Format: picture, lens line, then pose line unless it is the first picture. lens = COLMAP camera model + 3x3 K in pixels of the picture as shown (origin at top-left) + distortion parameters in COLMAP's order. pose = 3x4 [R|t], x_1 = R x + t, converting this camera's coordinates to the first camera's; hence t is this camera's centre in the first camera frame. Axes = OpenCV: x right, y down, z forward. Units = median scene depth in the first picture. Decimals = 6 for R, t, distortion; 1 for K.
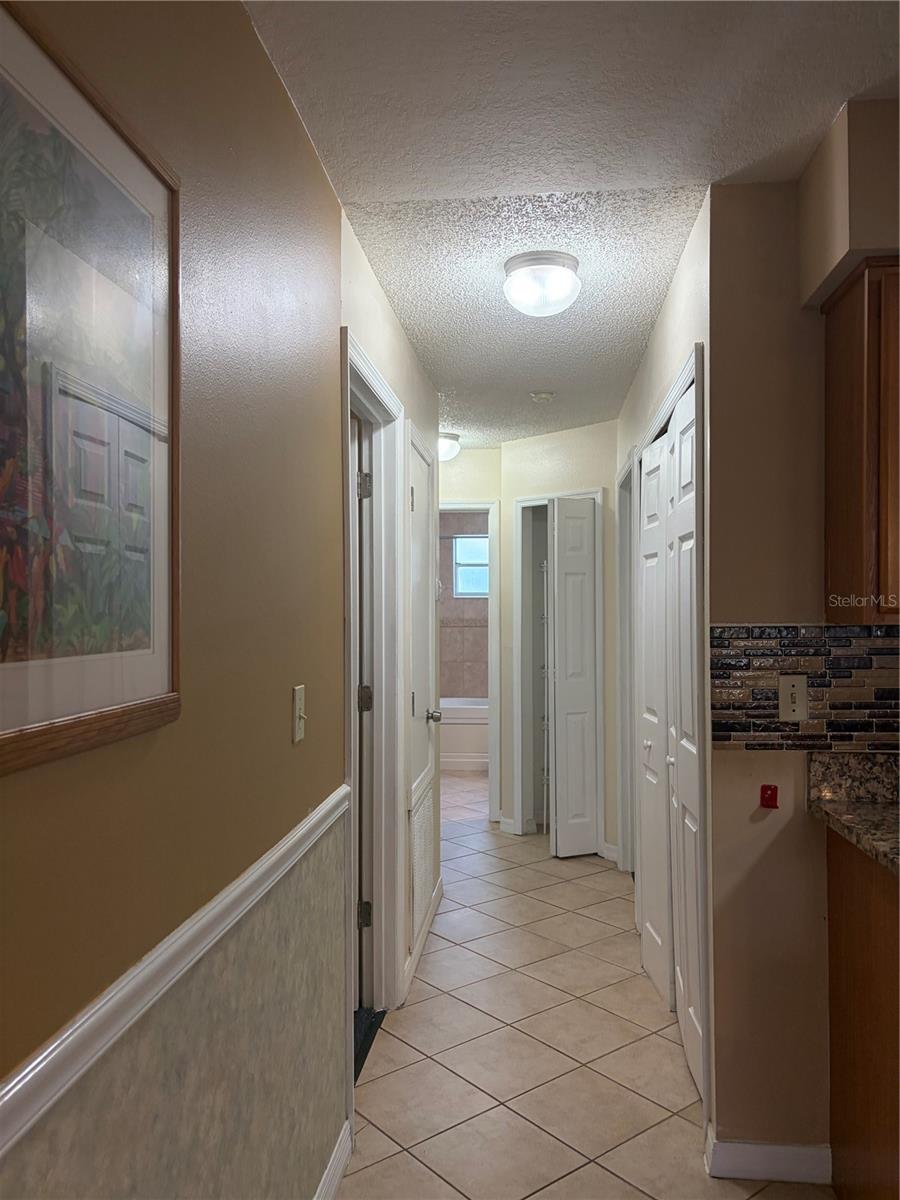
lens RADIAL K [[911.3, 0, 435.6], [0, 911.3, 618.3], [0, 0, 1]] dist [0.053158, -0.063602]
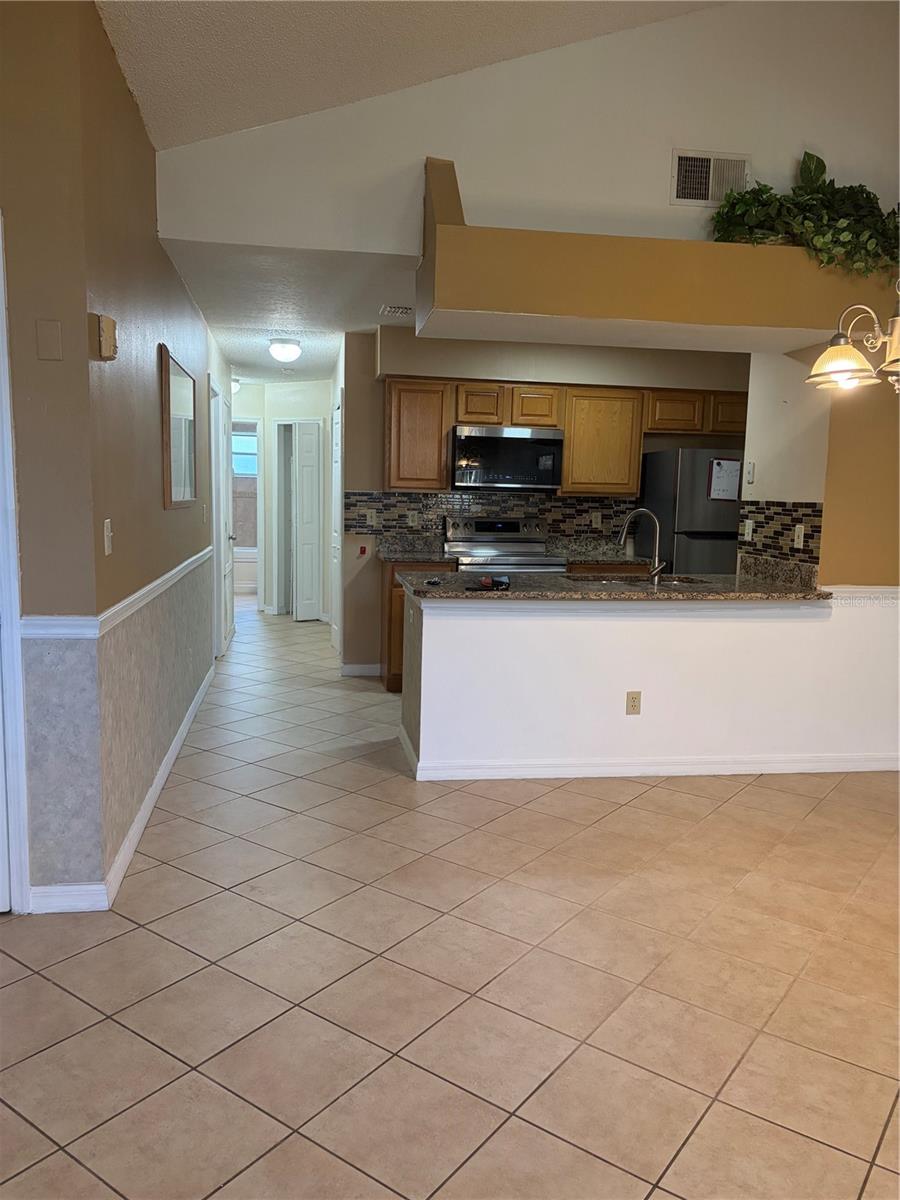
lens RADIAL K [[911.3, 0, 437.6], [0, 911.3, 610.5], [0, 0, 1]] dist [0.053158, -0.063602]
pose [[0.964871, -0.007722, 0.262611, -0.157836], [-0.024097, 0.992754, 0.117726, 0.033780], [-0.261617, -0.119919, 0.957693, -1.731465]]
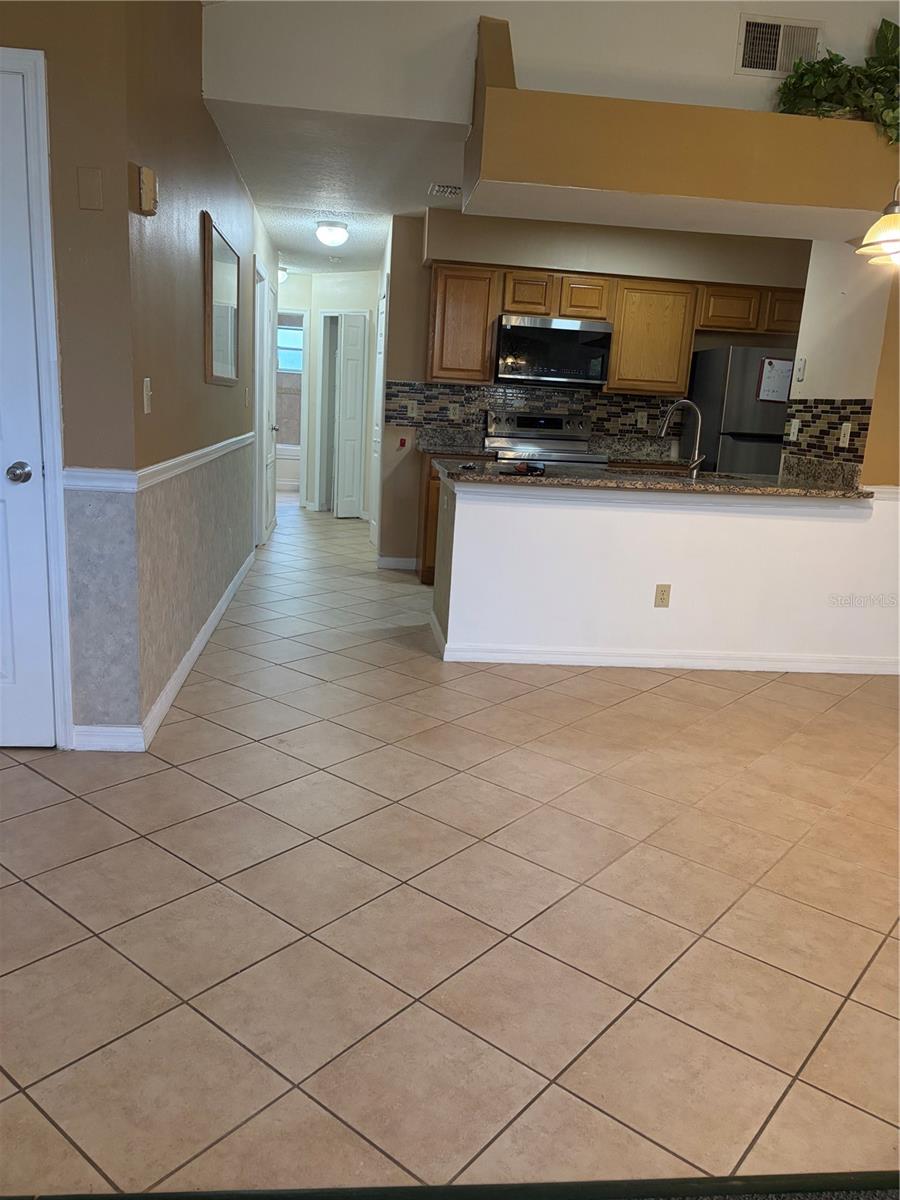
lens RADIAL K [[911.3, 0, 437.9], [0, 911.3, 613.6], [0, 0, 1]] dist [0.053158, -0.063602]
pose [[0.975995, 0.009949, 0.217567, -0.142722], [-0.057648, 0.975128, 0.214015, 0.089522], [-0.210026, -0.221420, 0.952293, -1.770747]]
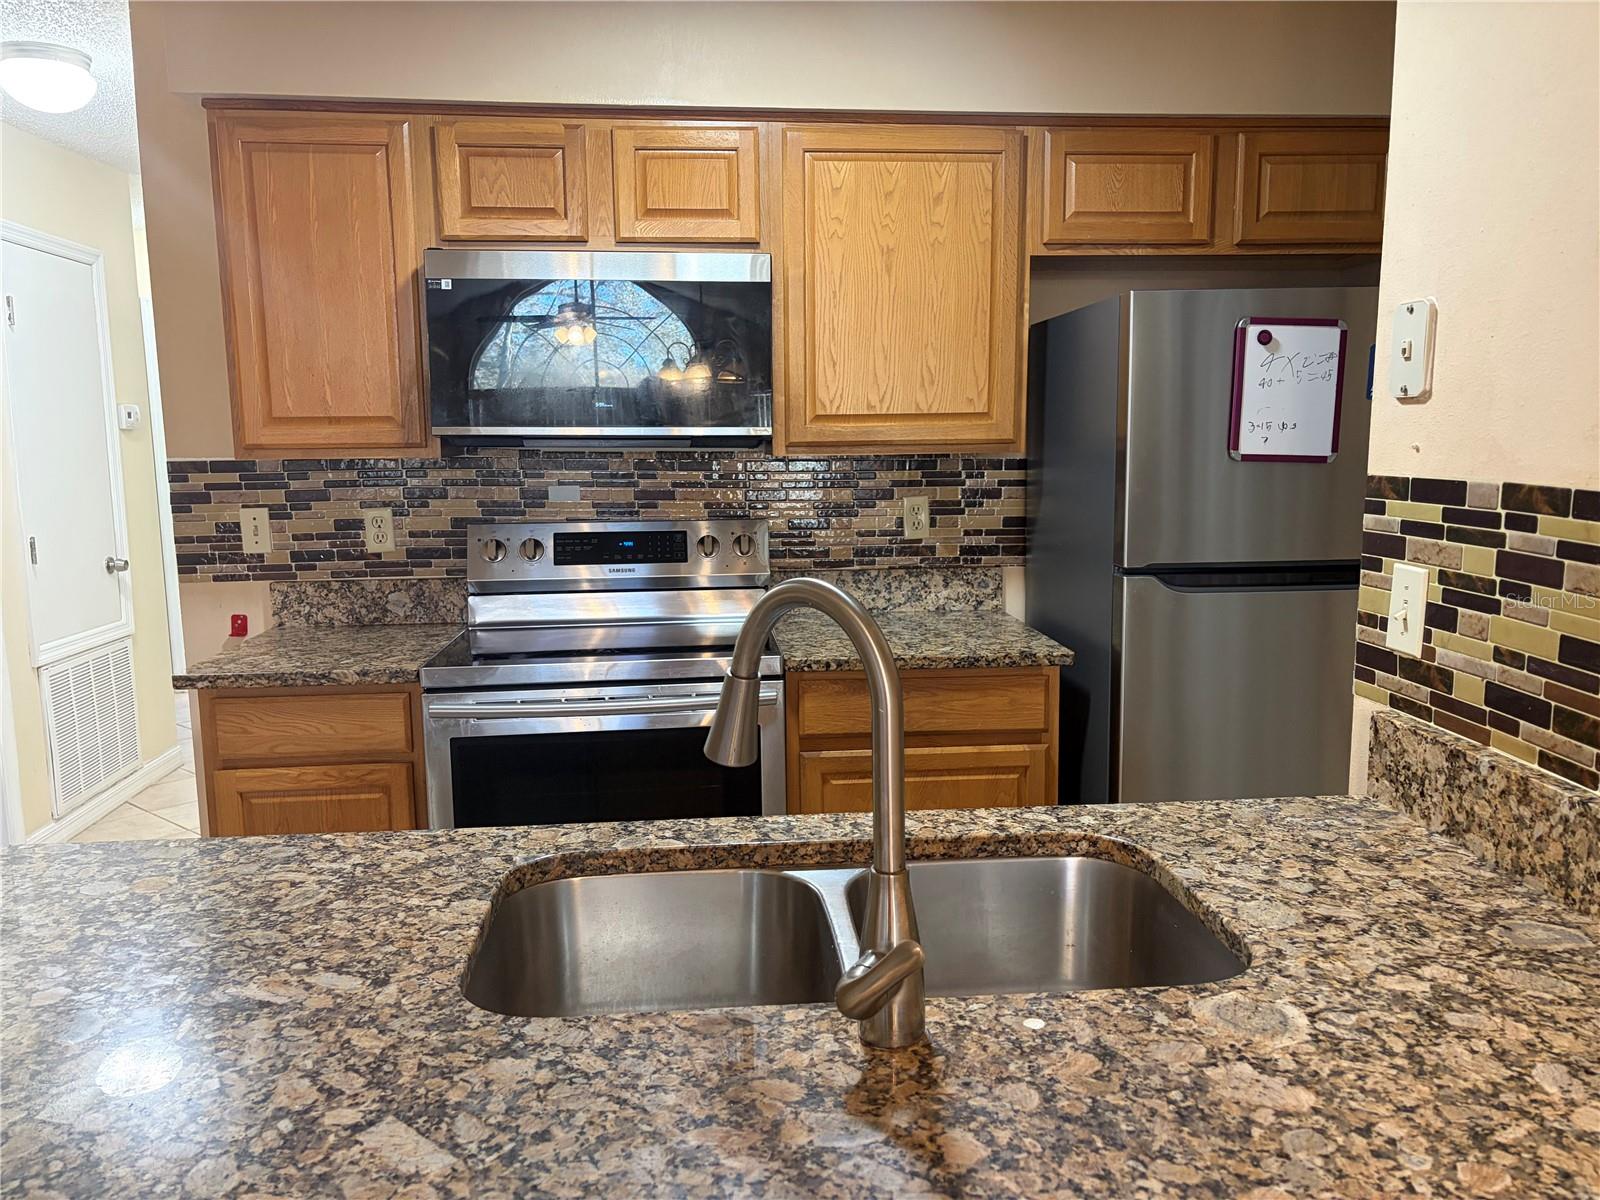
lens RADIAL K [[1215.0, 0, 784.9], [0, 1215.0, 607.5], [0, 0, 1]] dist [0.053158, -0.063602]
pose [[0.981801, -0.032828, 0.187052, 0.658907], [0.007398, 0.990810, 0.135060, -0.007267], [-0.189766, -0.131218, 0.973021, -0.422437]]
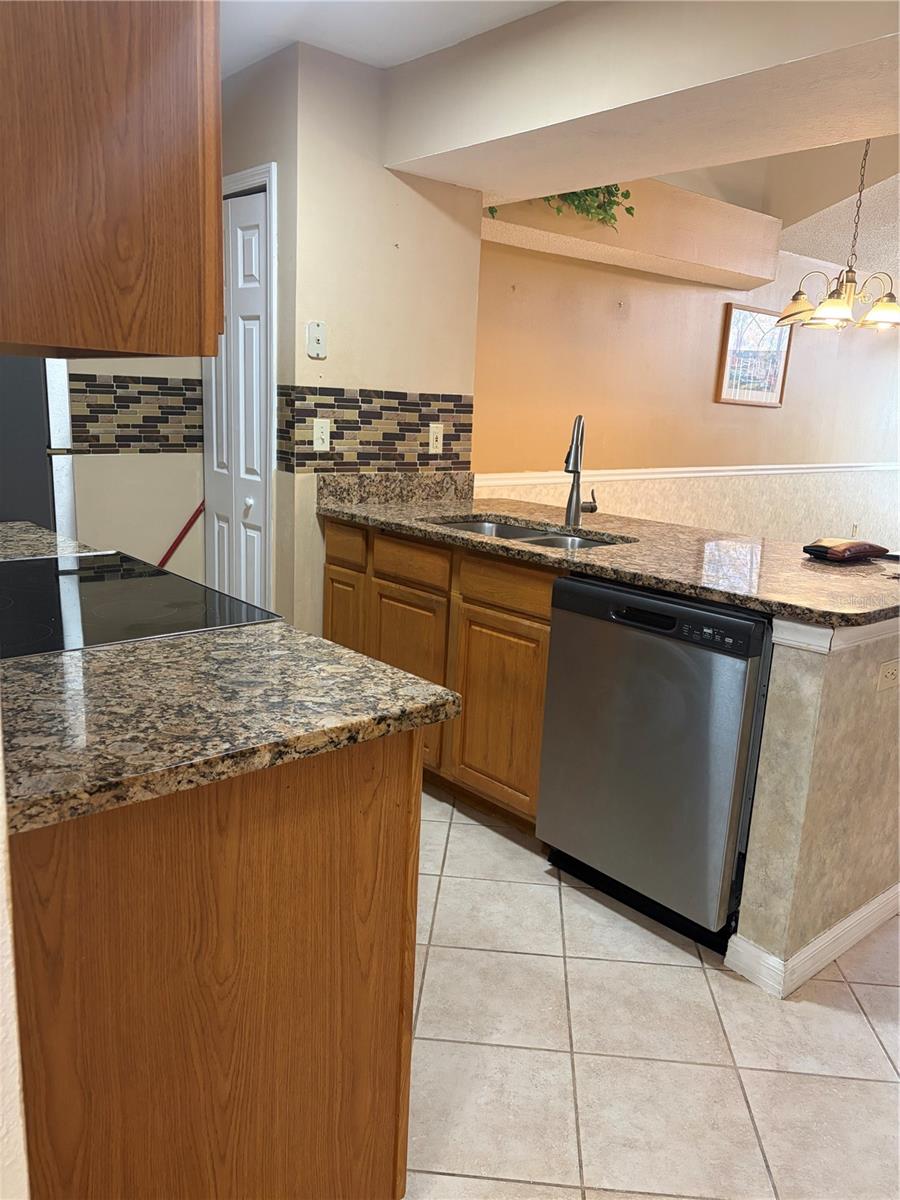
lens RADIAL K [[911.3, 0, 446.9], [0, 911.3, 611.5], [0, 0, 1]] dist [0.053158, -0.063602]
pose [[-0.739492, -0.175026, 0.650013, 0.036809], [-0.032721, 0.973812, 0.224989, 0.026470], [-0.672369, 0.145109, -0.725853, 1.035370]]
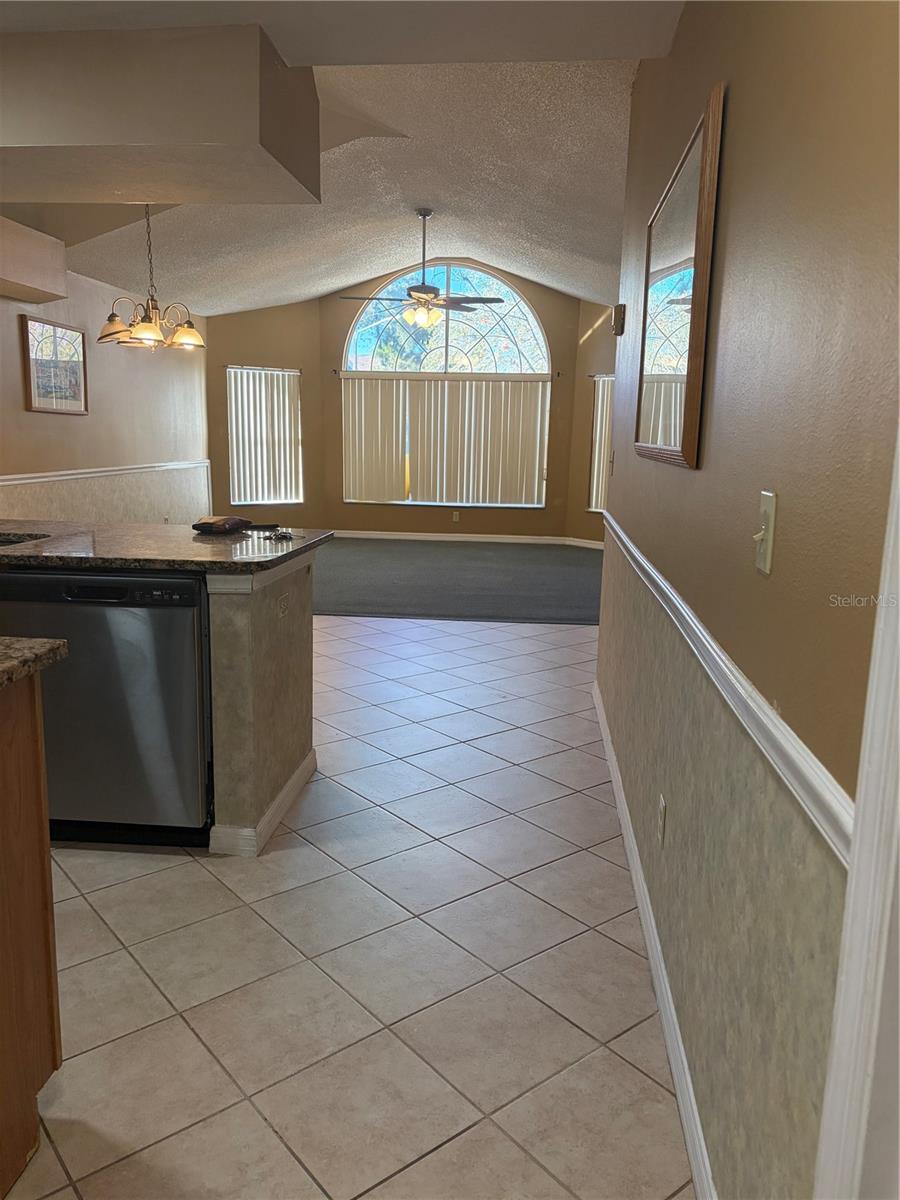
lens RADIAL K [[911.3, 0, 450.3], [0, 911.3, 620.3], [0, 0, 1]] dist [0.053158, -0.063602]
pose [[-0.999681, -0.005640, -0.024633, 0.092237], [-0.010707, 0.977489, 0.210715, 0.028996], [0.022890, 0.210911, -0.977237, 1.330076]]
